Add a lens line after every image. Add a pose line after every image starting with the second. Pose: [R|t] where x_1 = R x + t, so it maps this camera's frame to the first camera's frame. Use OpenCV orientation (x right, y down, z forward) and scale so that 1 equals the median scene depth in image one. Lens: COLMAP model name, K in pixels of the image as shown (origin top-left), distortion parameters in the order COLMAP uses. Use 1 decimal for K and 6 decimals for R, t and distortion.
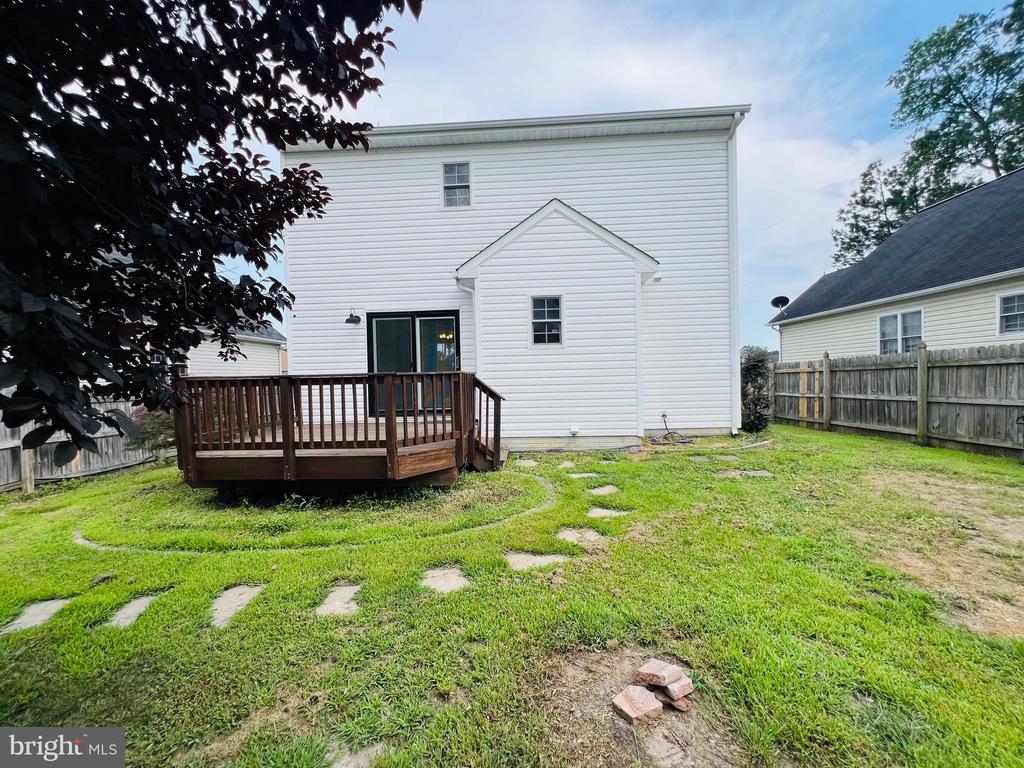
lens RADIAL K [[410.1, 0, 512.0], [0, 410.1, 384.0], [0, 0, 1]] dist [-0.002472, -0.000142]
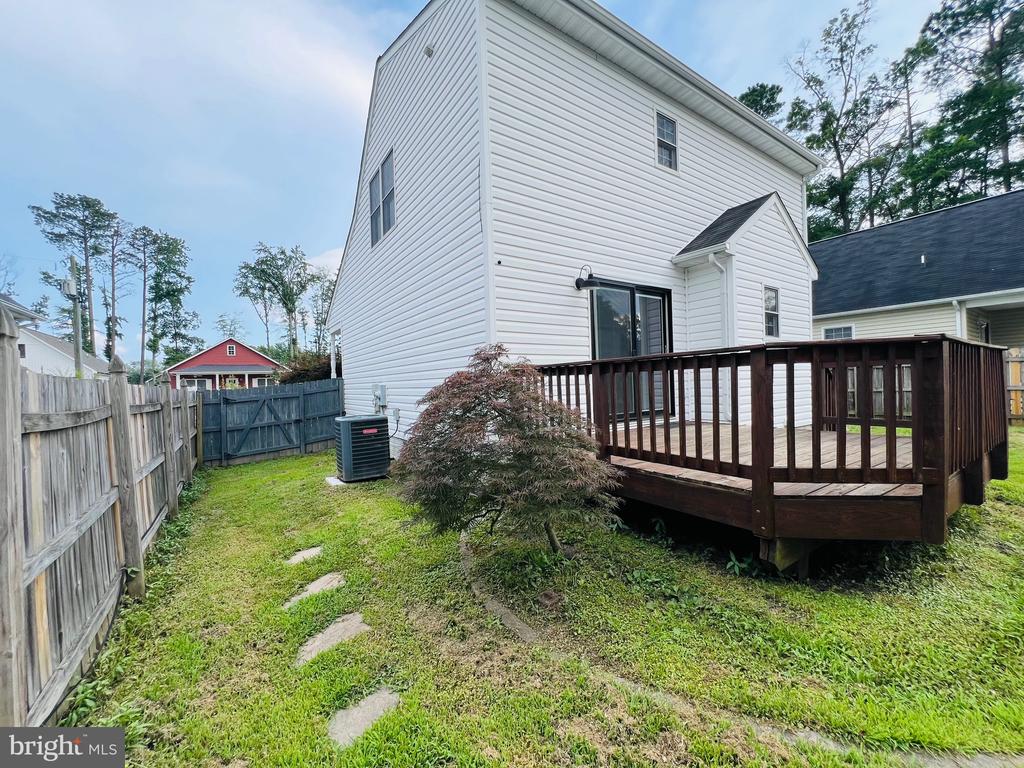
lens RADIAL K [[410.1, 0, 512.0], [0, 410.1, 384.0], [0, 0, 1]] dist [-0.002472, -0.000142]
pose [[0.797607, 0.000674, 0.603177, -1.001636], [0.022133, 0.999293, -0.030384, 0.032547], [-0.602772, 0.037585, 0.797028, 0.598266]]
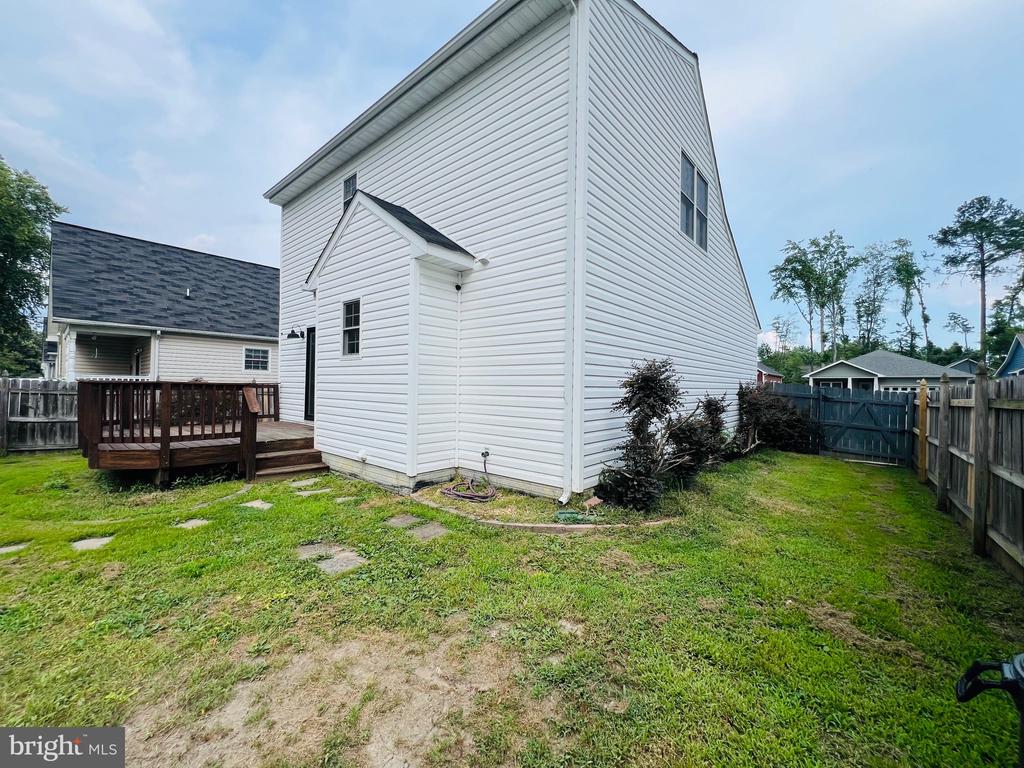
lens RADIAL K [[410.1, 0, 512.0], [0, 410.1, 384.0], [0, 0, 1]] dist [-0.002472, -0.000142]
pose [[0.788022, 0.030305, -0.614901, 0.904240], [-0.046170, 0.998884, -0.009939, -0.040093], [0.613913, 0.036222, 0.788542, 0.512516]]
